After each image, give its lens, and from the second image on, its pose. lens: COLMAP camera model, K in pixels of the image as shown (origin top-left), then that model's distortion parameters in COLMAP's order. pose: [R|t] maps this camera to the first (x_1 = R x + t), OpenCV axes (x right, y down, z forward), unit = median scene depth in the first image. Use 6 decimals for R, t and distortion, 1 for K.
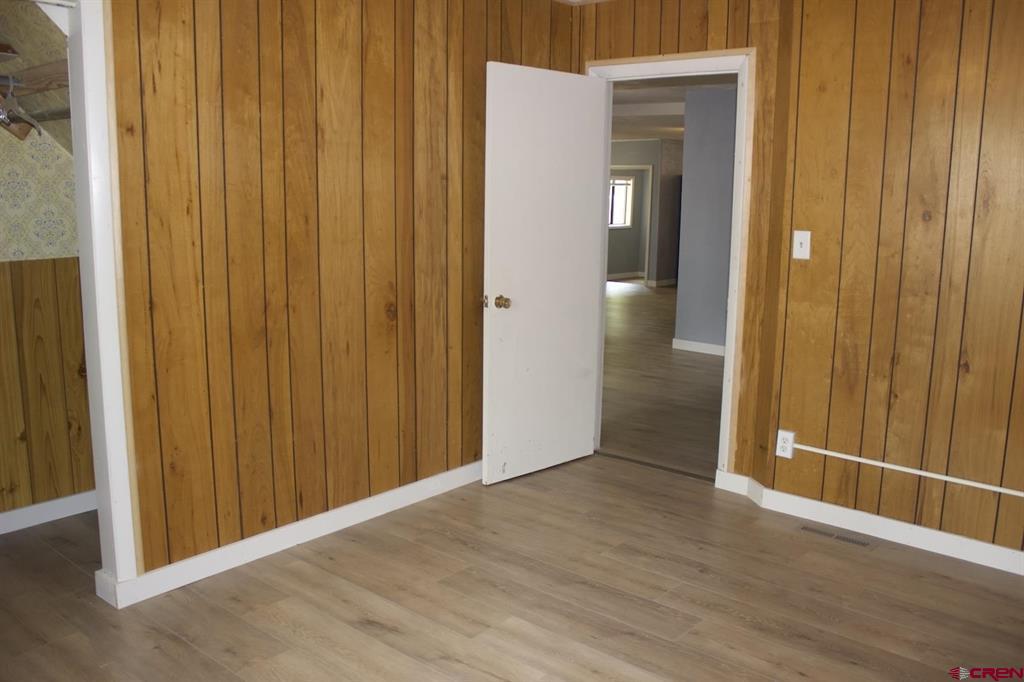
lens RADIAL K [[862.3, 0, 518.6], [0, 862.3, 339.9], [0, 0, 1]] dist [-0.101980, 0.013564]
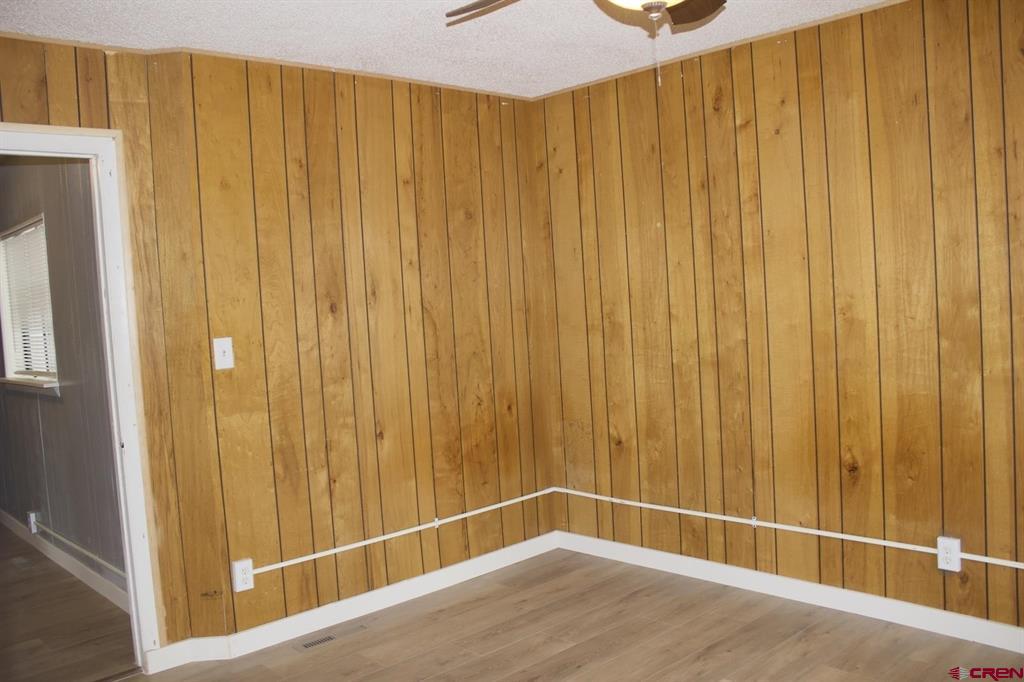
lens RADIAL K [[862.3, 0, 518.6], [0, 862.3, 339.9], [0, 0, 1]] dist [-0.101980, 0.013564]
pose [[0.108749, -0.083866, 0.990525, -0.536406], [0.229487, 0.971637, 0.057071, -0.106335], [-0.967217, 0.221106, 0.124911, 0.587019]]
